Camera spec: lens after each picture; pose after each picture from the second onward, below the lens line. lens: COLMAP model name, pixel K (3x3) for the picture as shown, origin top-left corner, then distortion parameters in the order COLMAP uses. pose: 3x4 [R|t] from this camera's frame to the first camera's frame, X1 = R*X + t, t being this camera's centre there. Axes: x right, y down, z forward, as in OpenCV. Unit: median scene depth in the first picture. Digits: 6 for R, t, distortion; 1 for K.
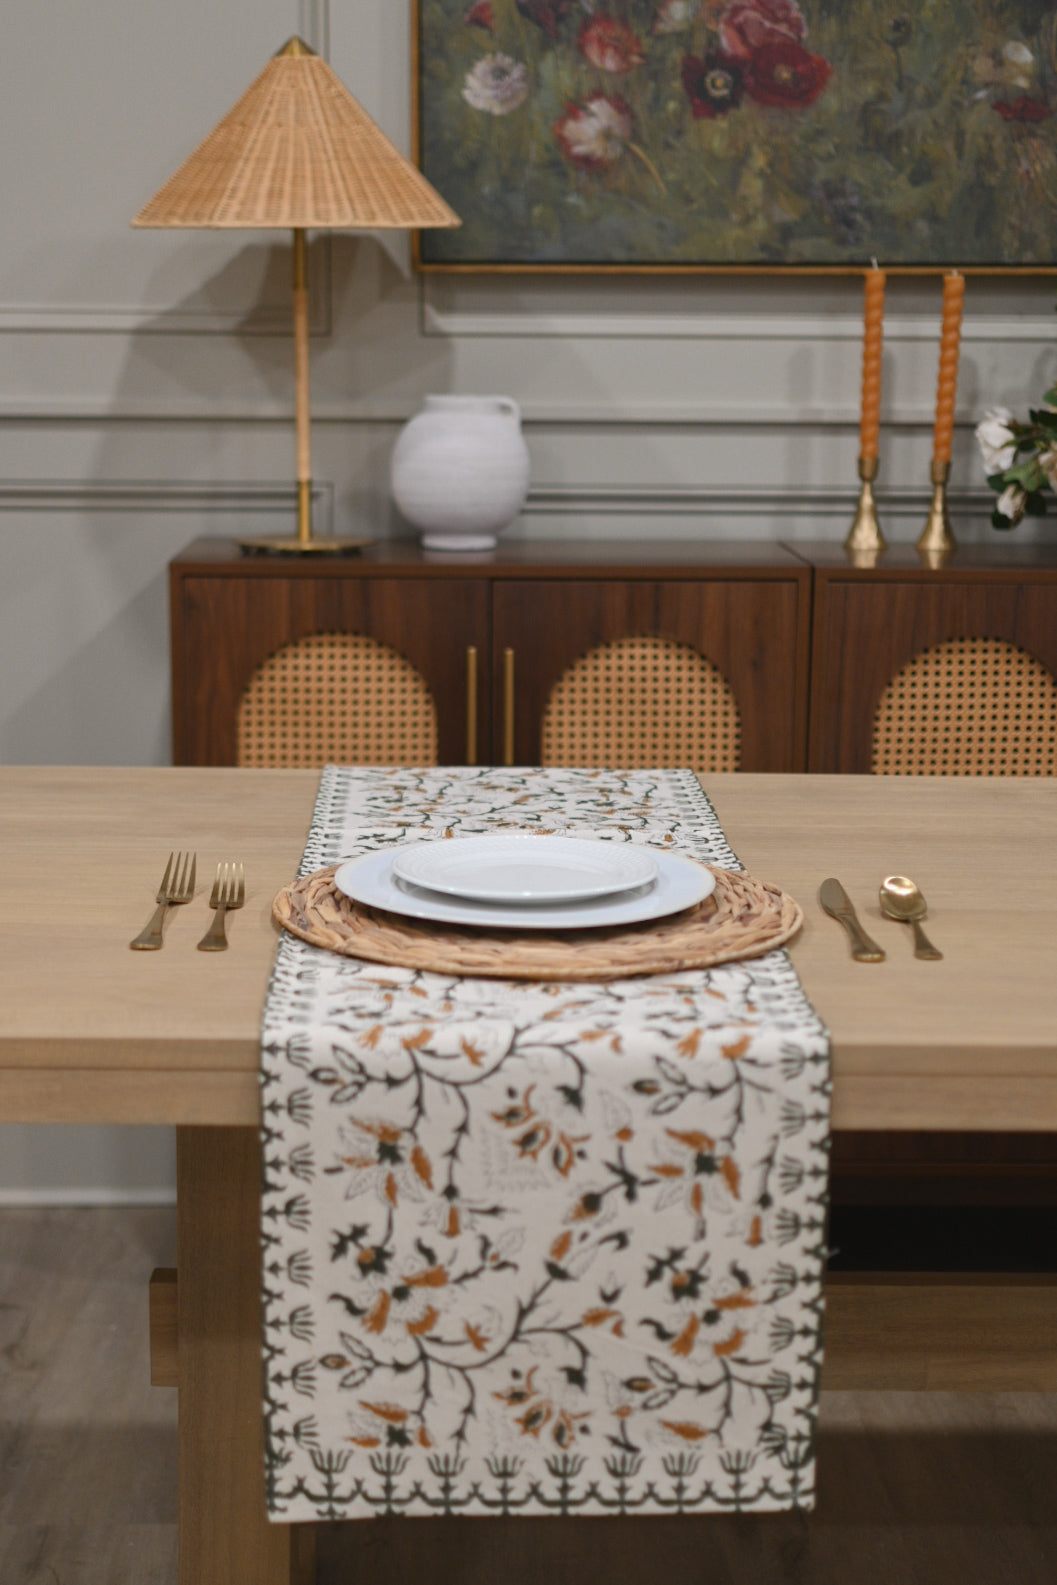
lens RADIAL K [[2390.9, 0, 528.5], [0, 2390.9, 792.5], [0, 0, 1]] dist [0.013838, -0.078125]
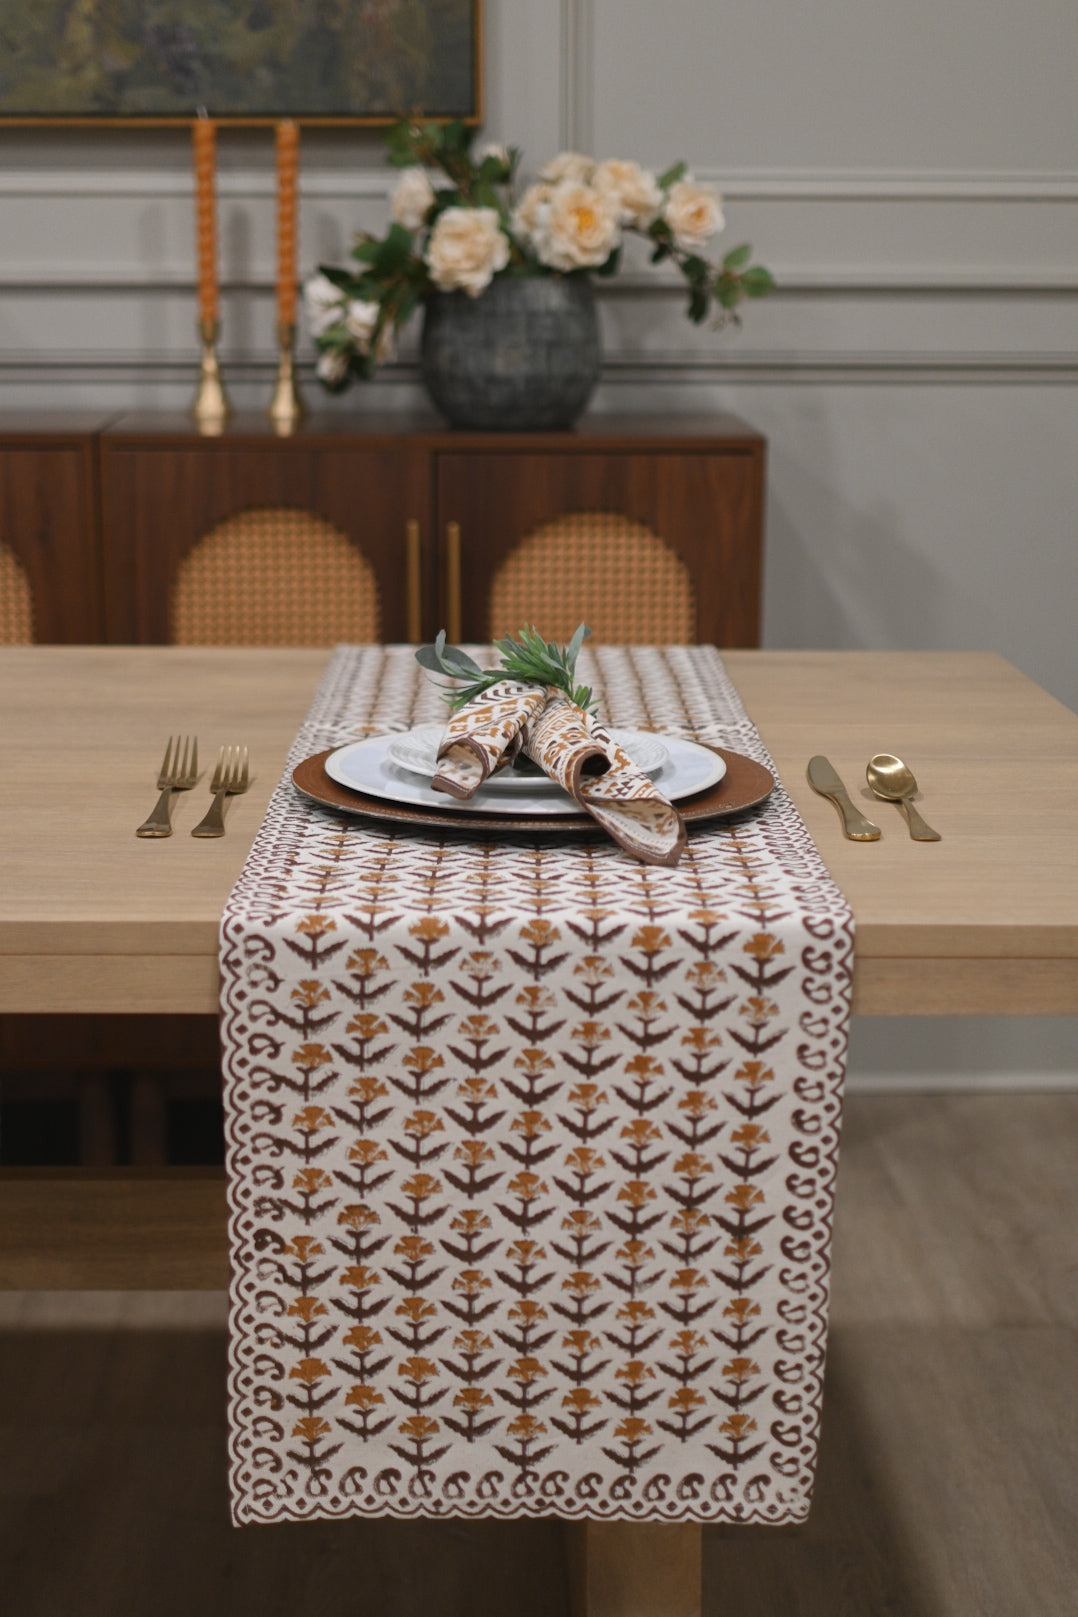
lens RADIAL K [[2439.2, 0, 539.0], [0, 2439.2, 808.5], [0, 0, 1]] dist [0.013838, -0.078125]
pose [[0.999978, -0.005620, 0.003449, 0.269327], [0.005419, 0.998427, 0.055803, 0.000758], [-0.003757, -0.055783, 0.998436, 0.016455]]
